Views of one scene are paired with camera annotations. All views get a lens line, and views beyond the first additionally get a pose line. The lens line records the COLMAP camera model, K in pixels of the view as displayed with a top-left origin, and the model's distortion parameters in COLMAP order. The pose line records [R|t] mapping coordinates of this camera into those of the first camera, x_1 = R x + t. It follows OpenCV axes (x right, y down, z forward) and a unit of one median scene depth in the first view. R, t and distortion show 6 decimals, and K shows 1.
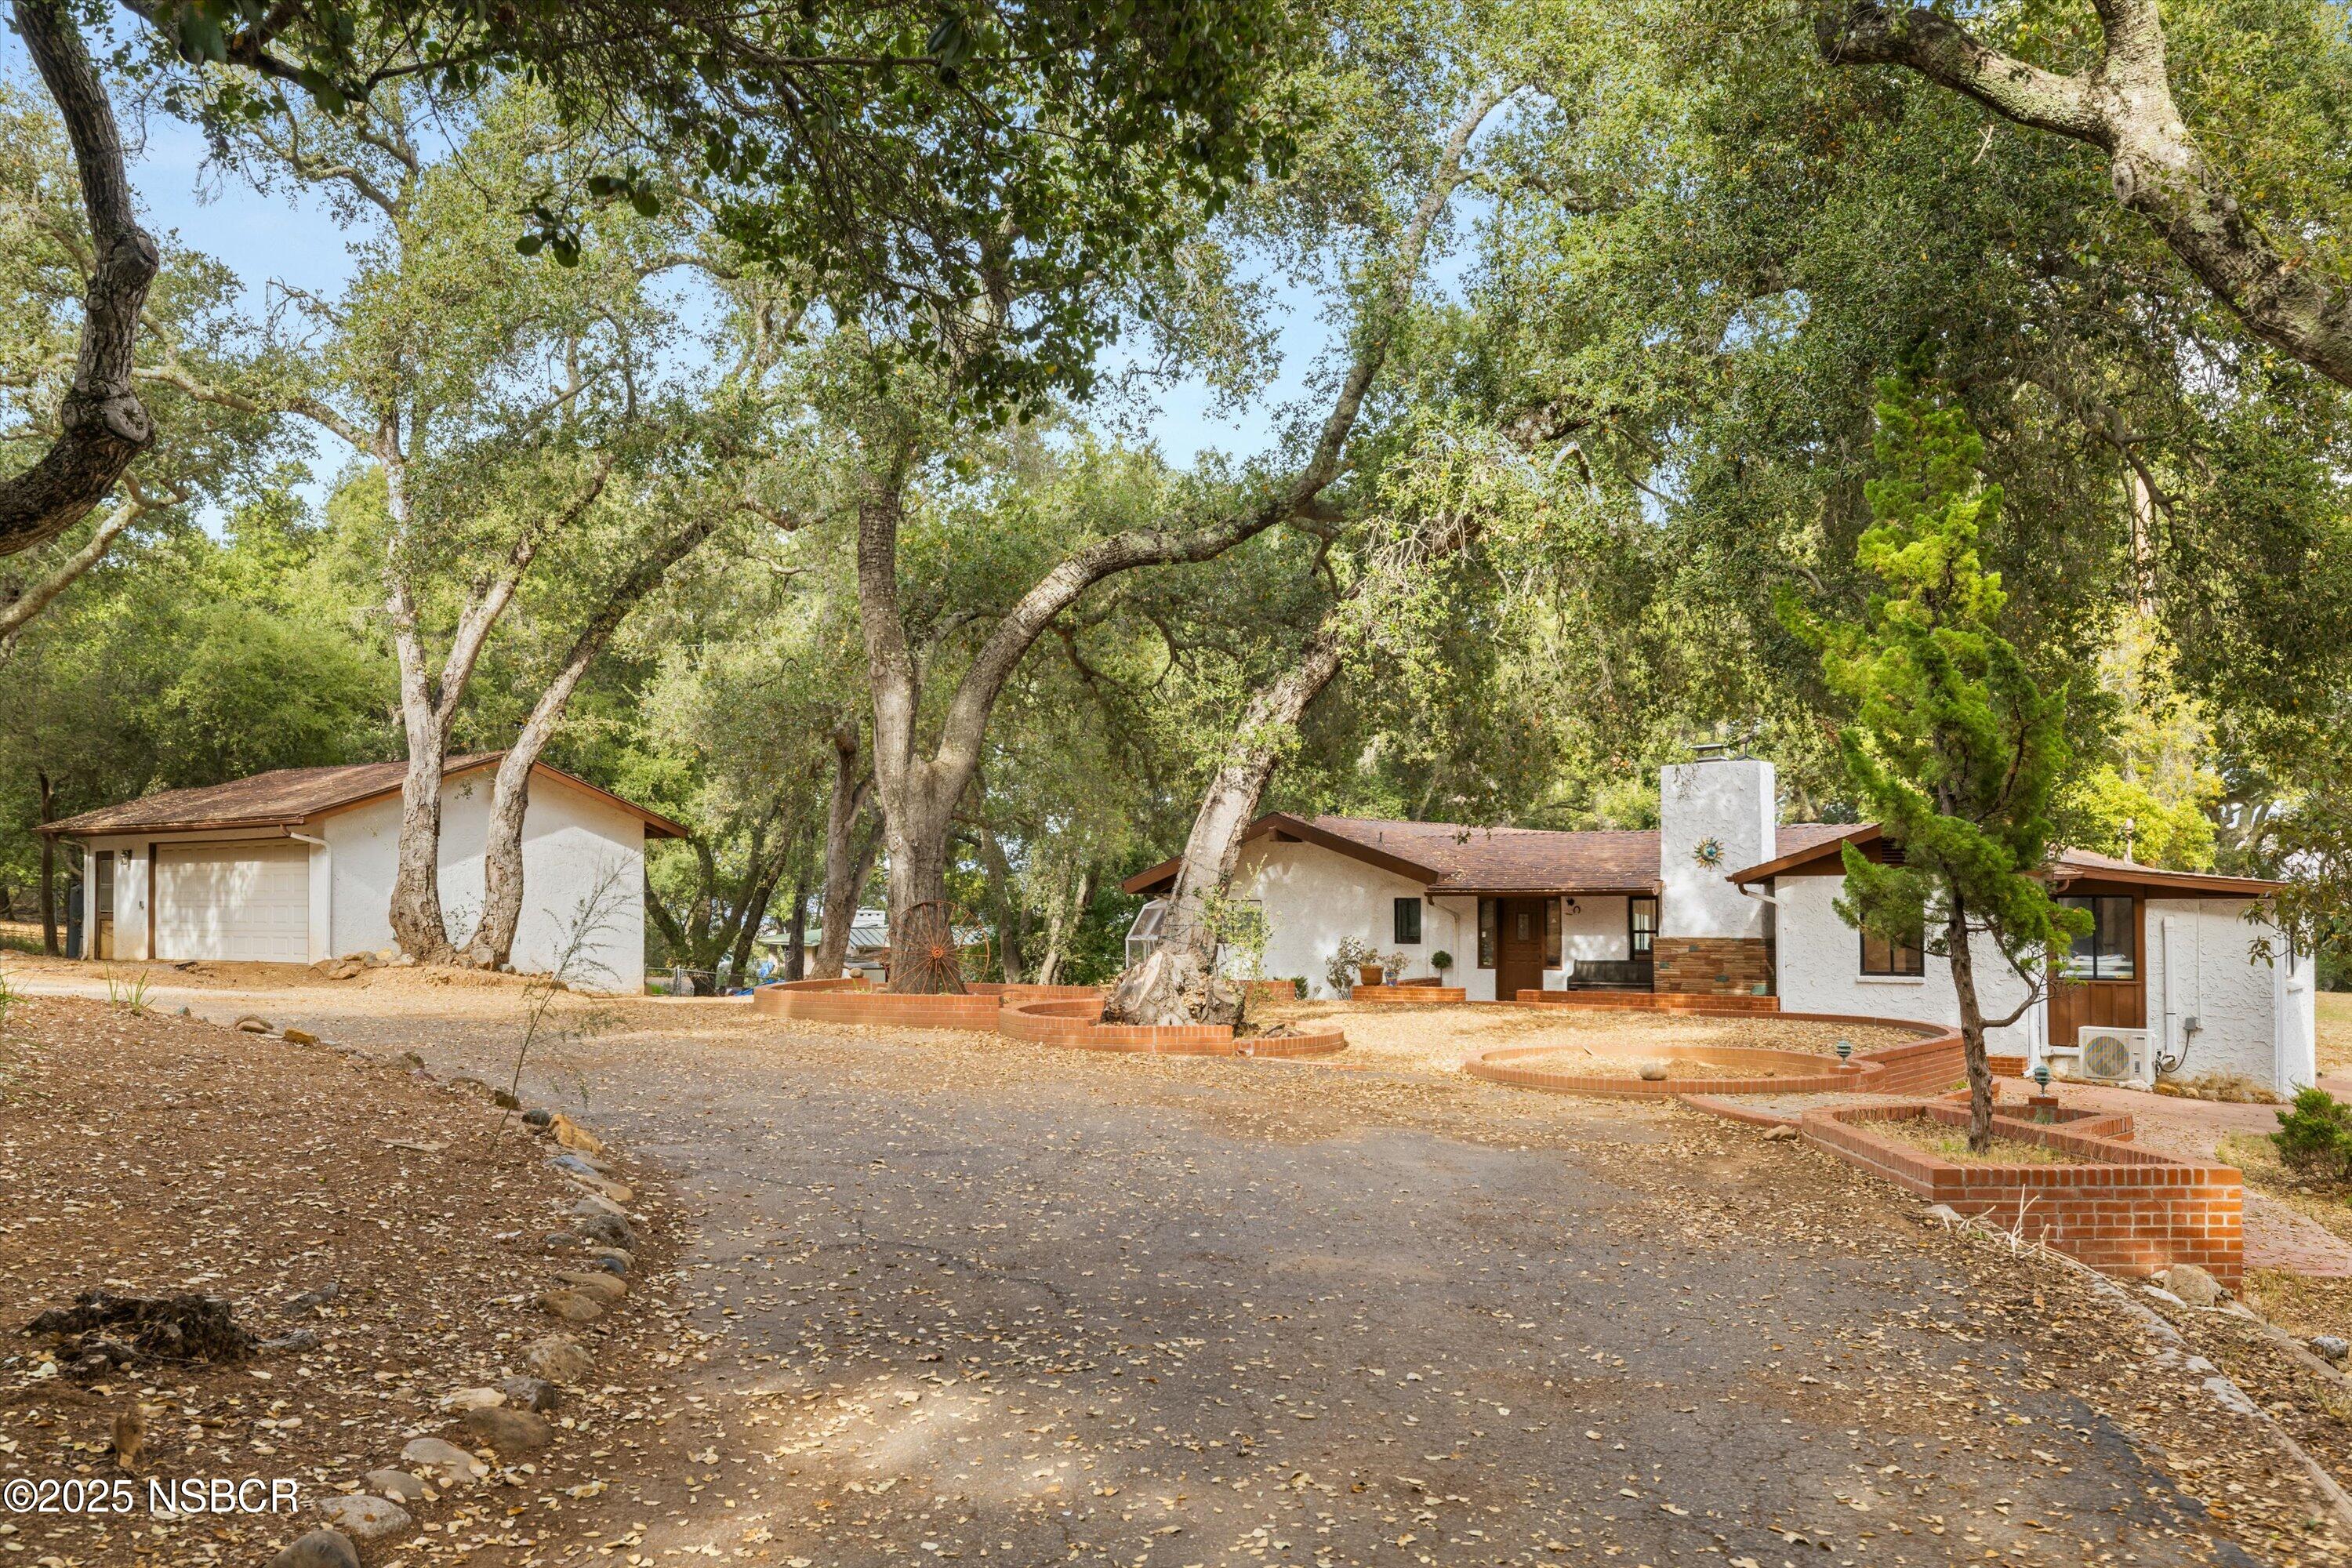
lens RADIAL K [[1752.7, 0, 1225.1], [0, 1752.7, 871.7], [0, 0, 1]] dist [-0.014293, -0.001954]
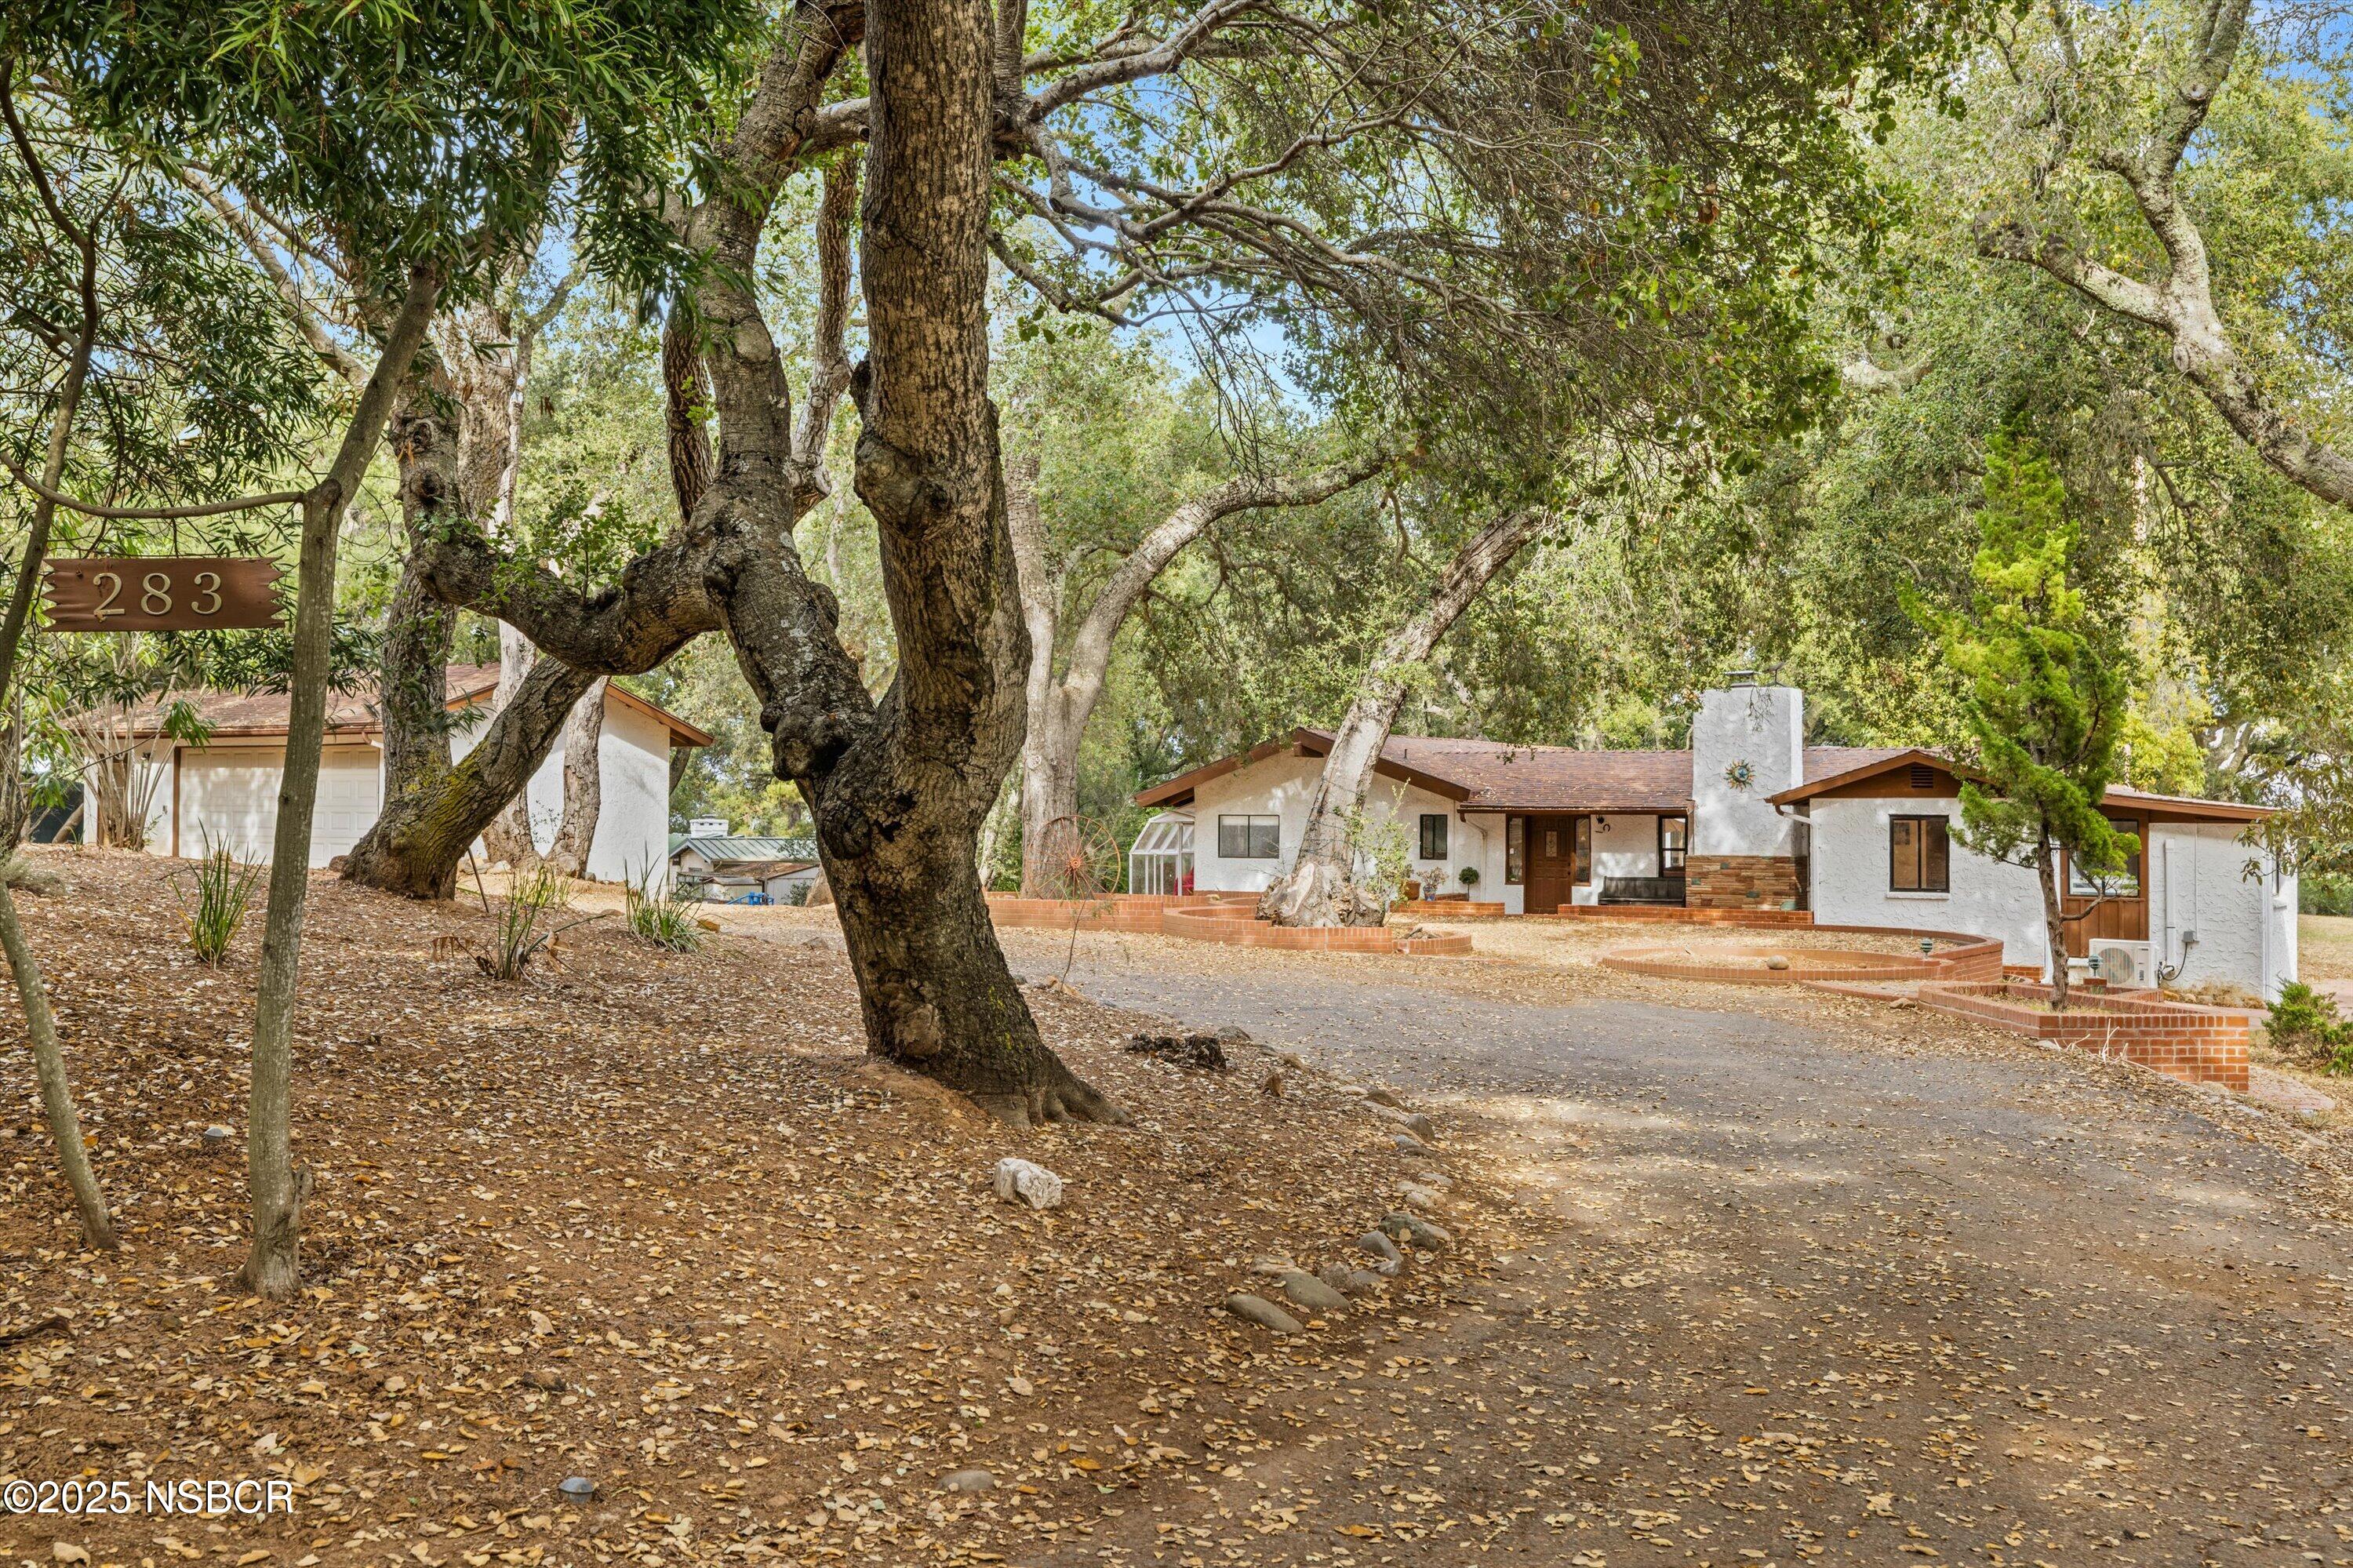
lens RADIAL K [[2078.0, 0, 1162.4], [0, 2078.0, 763.6], [0, 0, 1]] dist [-0.032225, 0.007453]
pose [[0.998435, 0.010554, 0.054913, -0.148678], [-0.010226, 0.999928, -0.006259, -0.006546], [-0.054975, 0.005687, 0.998472, -0.237171]]
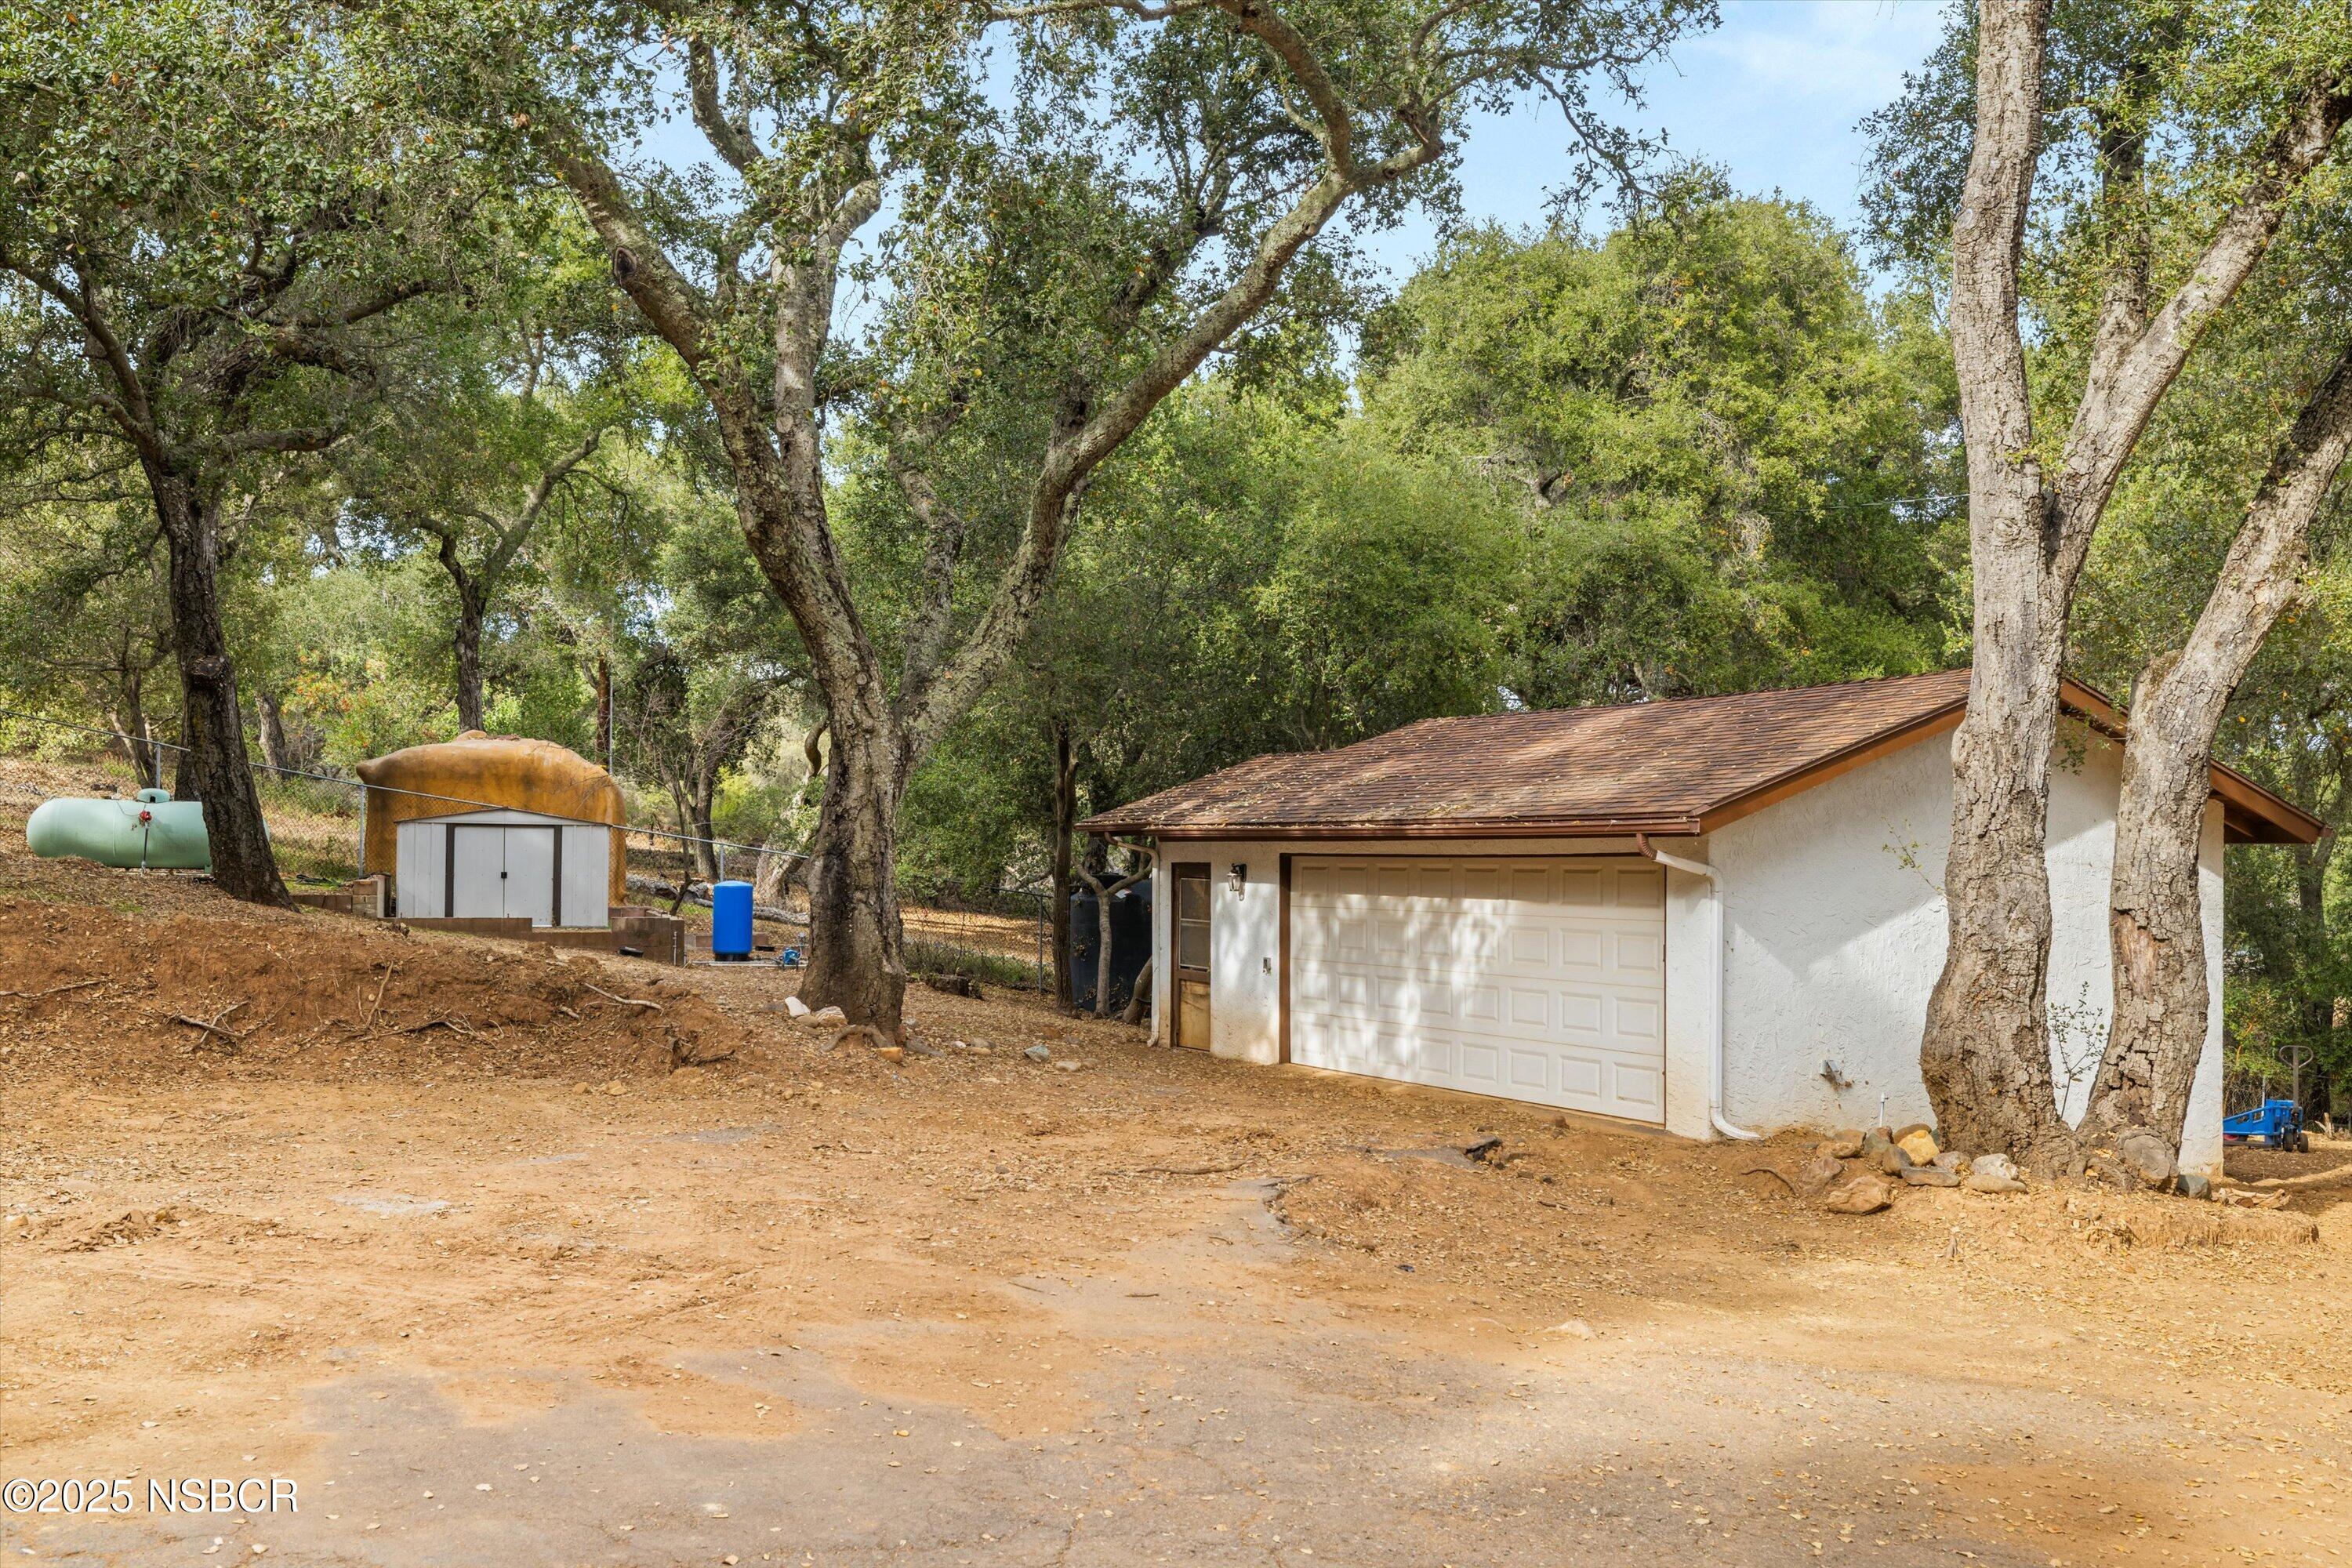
lens RADIAL K [[2077.0, 0, 1176.2], [0, 2077.0, 781.6], [0, 0, 1]] dist [-0.032225, 0.007453]
pose [[0.891298, -0.009768, -0.453312, -0.419113], [-0.000220, 0.999758, -0.021976, -0.030137], [0.453418, 0.019687, 0.891081, 0.477573]]
